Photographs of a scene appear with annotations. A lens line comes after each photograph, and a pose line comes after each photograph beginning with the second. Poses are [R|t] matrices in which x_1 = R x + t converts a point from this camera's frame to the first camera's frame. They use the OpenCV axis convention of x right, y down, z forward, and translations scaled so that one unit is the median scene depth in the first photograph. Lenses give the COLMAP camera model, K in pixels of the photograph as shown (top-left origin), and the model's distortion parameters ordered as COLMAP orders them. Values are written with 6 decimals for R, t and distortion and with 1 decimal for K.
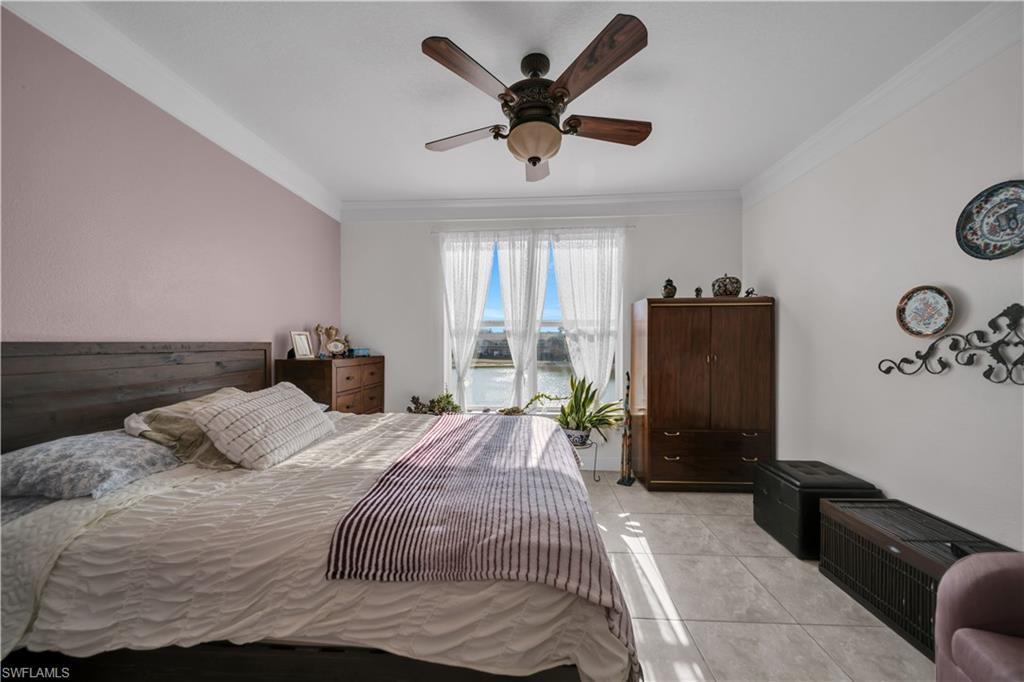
lens RADIAL K [[353.6, 0, 510.1], [0, 353.6, 346.0], [0, 0, 1]] dist [0.001532, -0.001462]
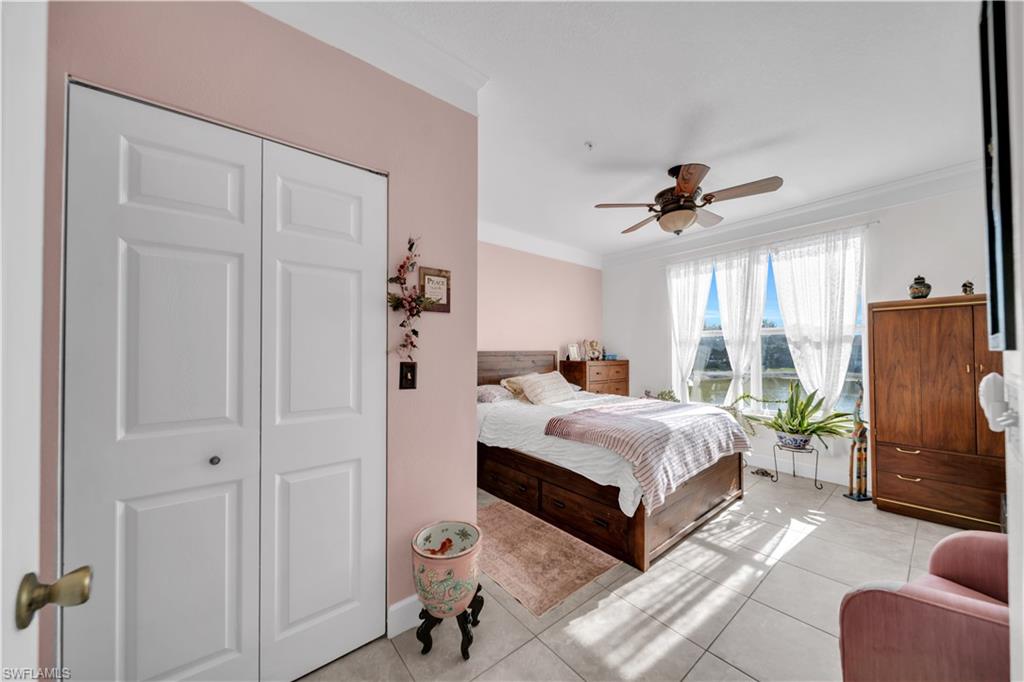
lens RADIAL K [[353.6, 0, 510.1], [0, 353.6, 346.0], [0, 0, 1]] dist [0.001532, -0.001462]
pose [[0.678715, -0.014363, -0.734261, 0.434487], [-0.002653, 0.999754, -0.022009, 0.004531], [0.734397, 0.016886, 0.678510, -0.358223]]
